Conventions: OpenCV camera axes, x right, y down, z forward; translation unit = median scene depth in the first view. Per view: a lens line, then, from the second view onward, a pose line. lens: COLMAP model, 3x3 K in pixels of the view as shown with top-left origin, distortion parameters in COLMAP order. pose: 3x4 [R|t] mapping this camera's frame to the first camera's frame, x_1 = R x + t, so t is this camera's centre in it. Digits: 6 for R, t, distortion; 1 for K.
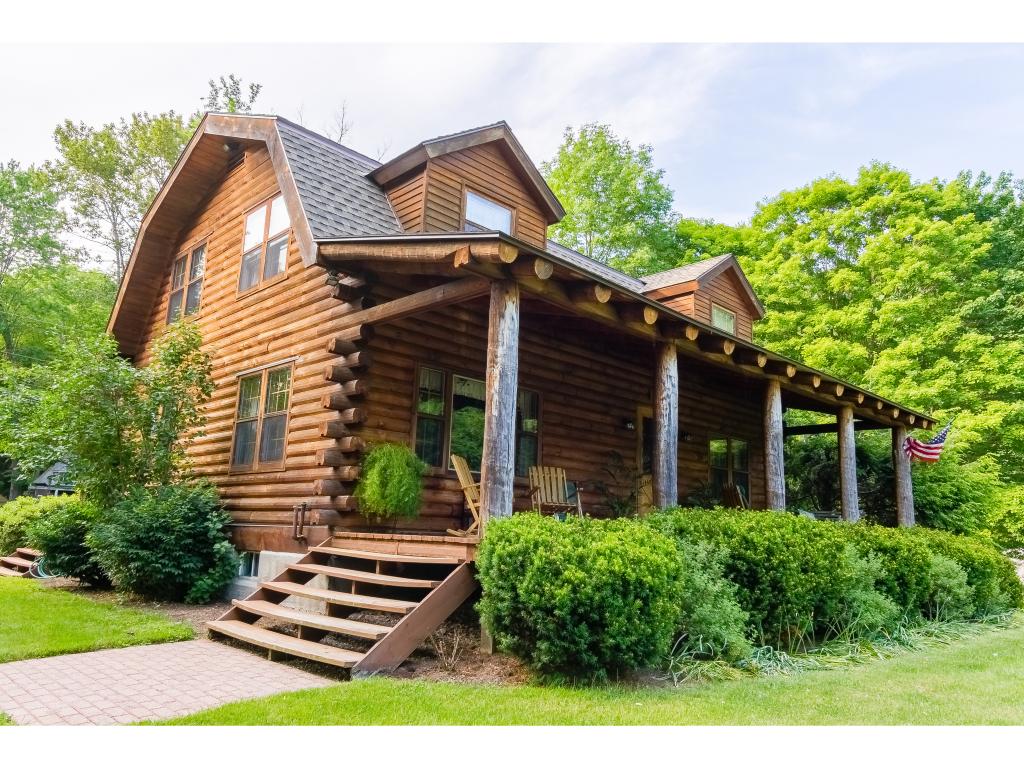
lens RADIAL K [[732.9, 0, 512.6], [0, 732.9, 383.0], [0, 0, 1]] dist [-0.000297, 0.005460]
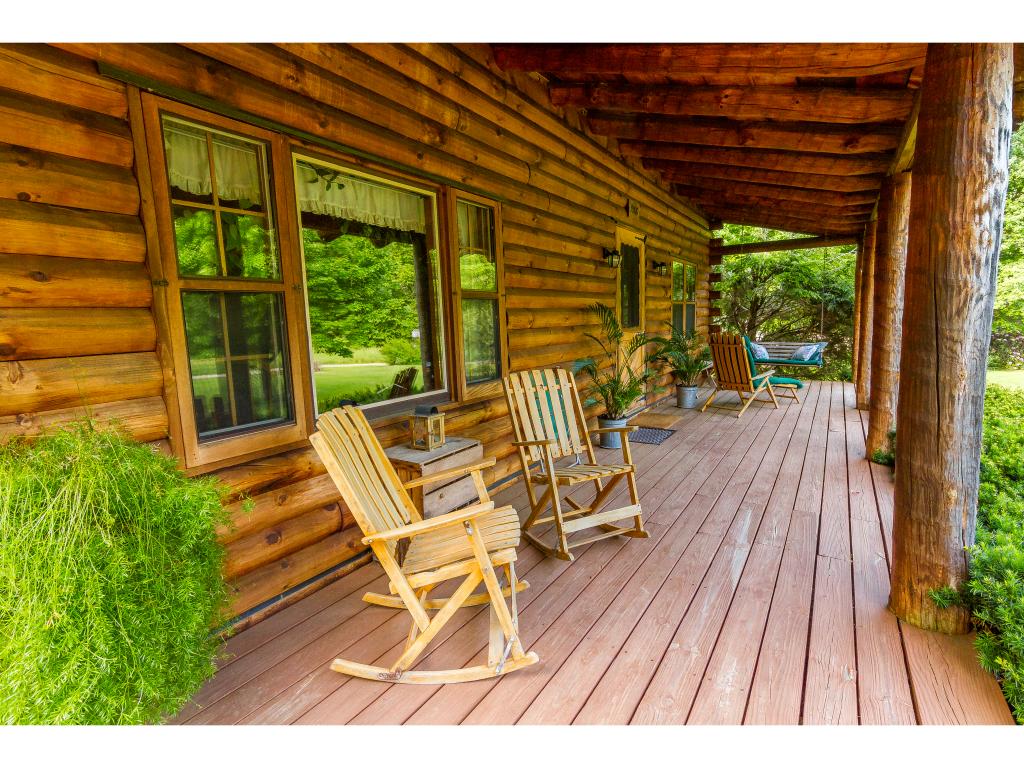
lens RADIAL K [[518.0, 0, 520.8], [0, 518.0, 382.0], [0, 0, 1]] dist [-0.001454, 0.000036]
pose [[0.966200, -0.100066, 0.237580, -0.039964], [0.017710, 0.945178, 0.326074, 0.011425], [-0.257184, -0.310846, 0.915003, 0.630068]]
